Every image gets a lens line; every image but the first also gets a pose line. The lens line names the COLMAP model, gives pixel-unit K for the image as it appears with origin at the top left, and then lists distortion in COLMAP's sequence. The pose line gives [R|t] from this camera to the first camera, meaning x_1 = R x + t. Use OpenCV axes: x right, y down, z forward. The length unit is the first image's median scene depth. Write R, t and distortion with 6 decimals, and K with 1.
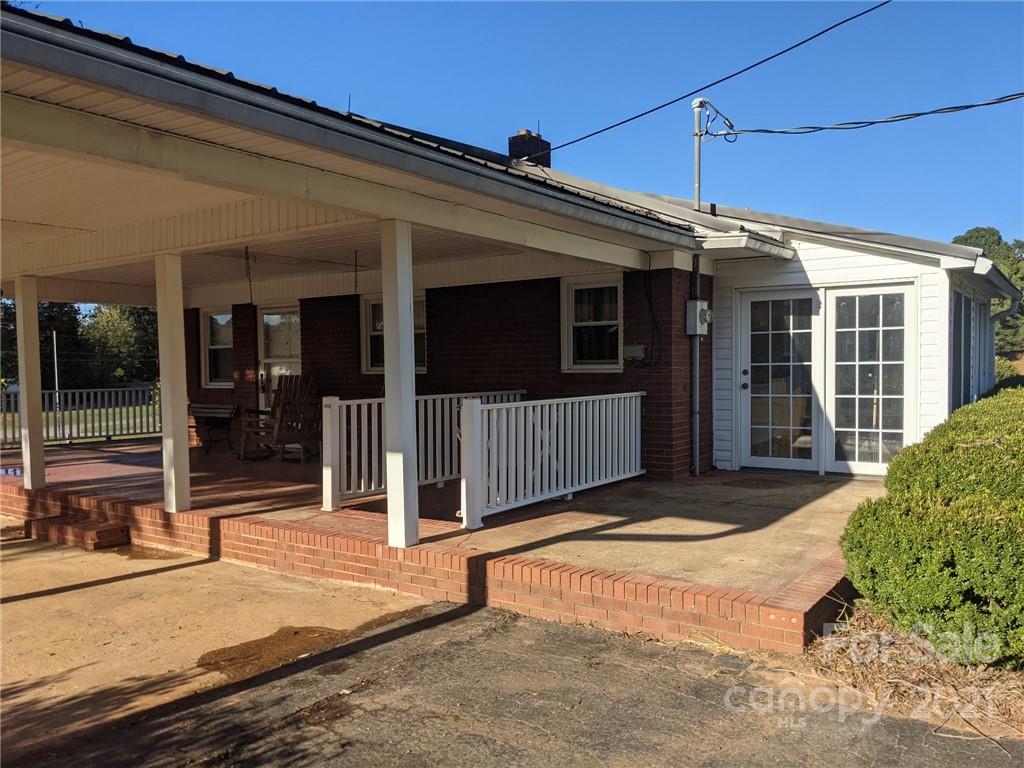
lens RADIAL K [[797.9, 0, 512.0], [0, 797.9, 384.0], [0, 0, 1]] dist [0.085620, -0.157168]
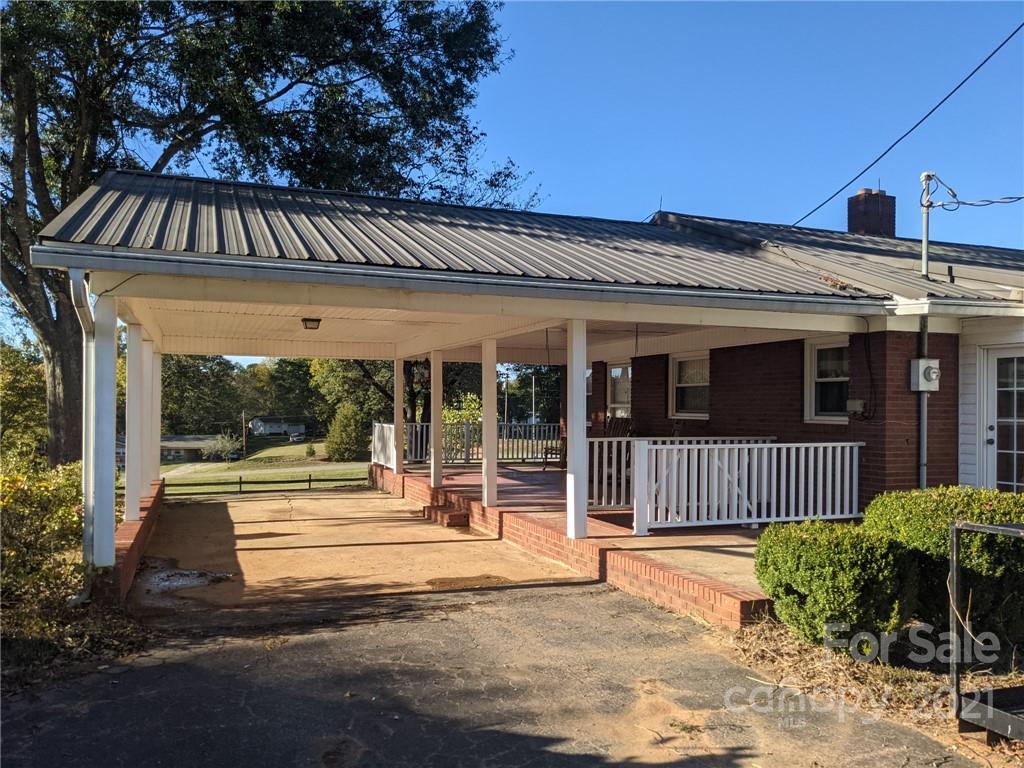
lens RADIAL K [[797.9, 0, 512.0], [0, 797.9, 384.0], [0, 0, 1]] dist [0.085620, -0.157168]
pose [[0.826313, 0.003494, -0.563200, 0.450741], [-0.030362, 0.998803, -0.038350, -0.015616], [0.562392, 0.048789, 0.825430, -0.222606]]
